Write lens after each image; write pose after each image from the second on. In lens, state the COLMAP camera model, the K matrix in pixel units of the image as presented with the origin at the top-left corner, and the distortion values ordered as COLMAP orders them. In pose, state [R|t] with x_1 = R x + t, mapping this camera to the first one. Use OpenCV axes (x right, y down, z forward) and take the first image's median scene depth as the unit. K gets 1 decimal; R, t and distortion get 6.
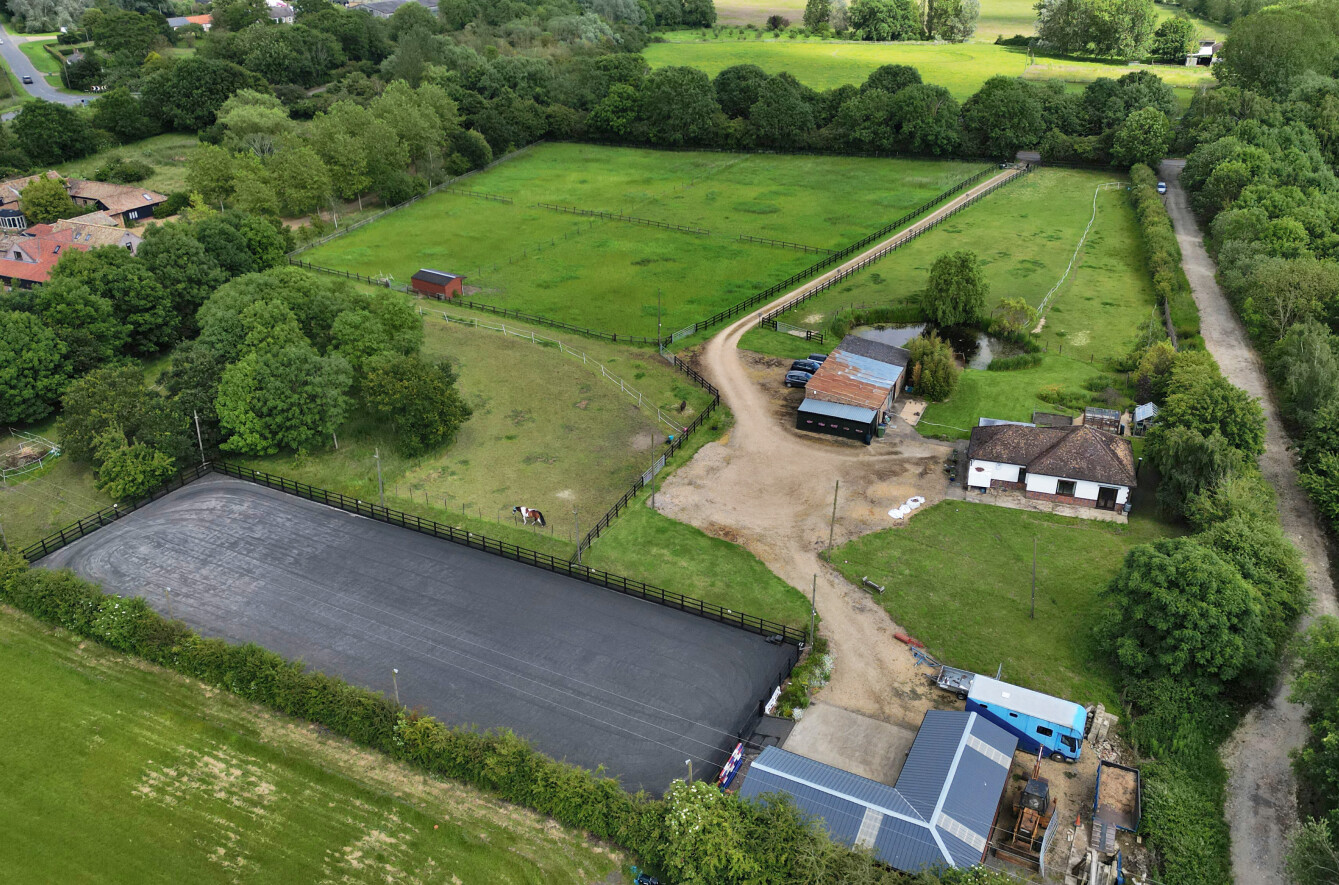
lens RADIAL K [[1095.6, 0, 669.5], [0, 1095.6, 442.5], [0, 0, 1]] dist [0.104414, -0.139745]
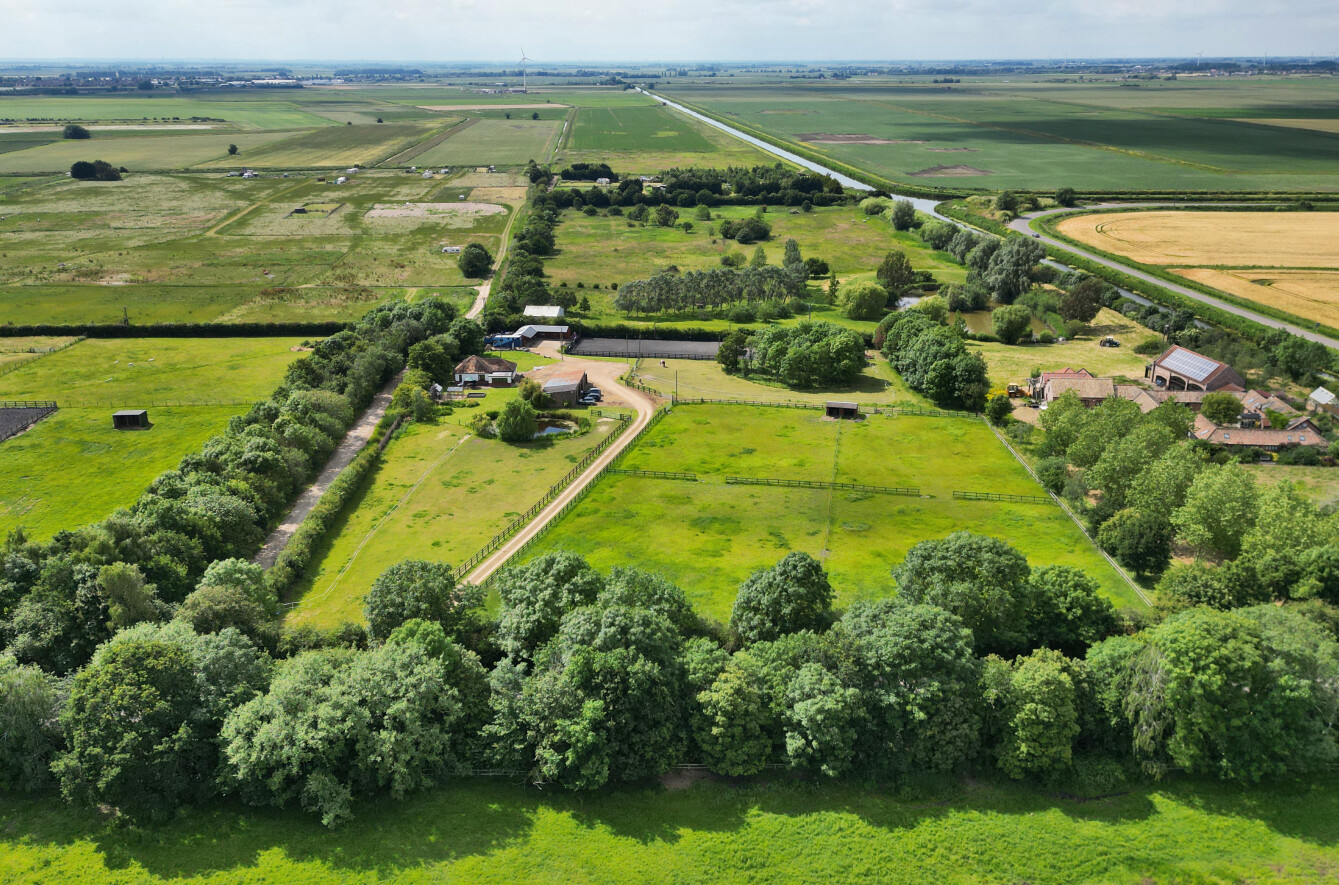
lens RADIAL K [[1095.6, 0, 669.5], [0, 1095.6, 442.5], [0, 0, 1]] dist [0.104414, -0.139745]
pose [[-0.945074, 0.112701, -0.306812, 0.674507], [-0.141539, 0.704991, 0.694949, -1.548799], [0.294621, 0.700204, -0.650317, 2.642532]]
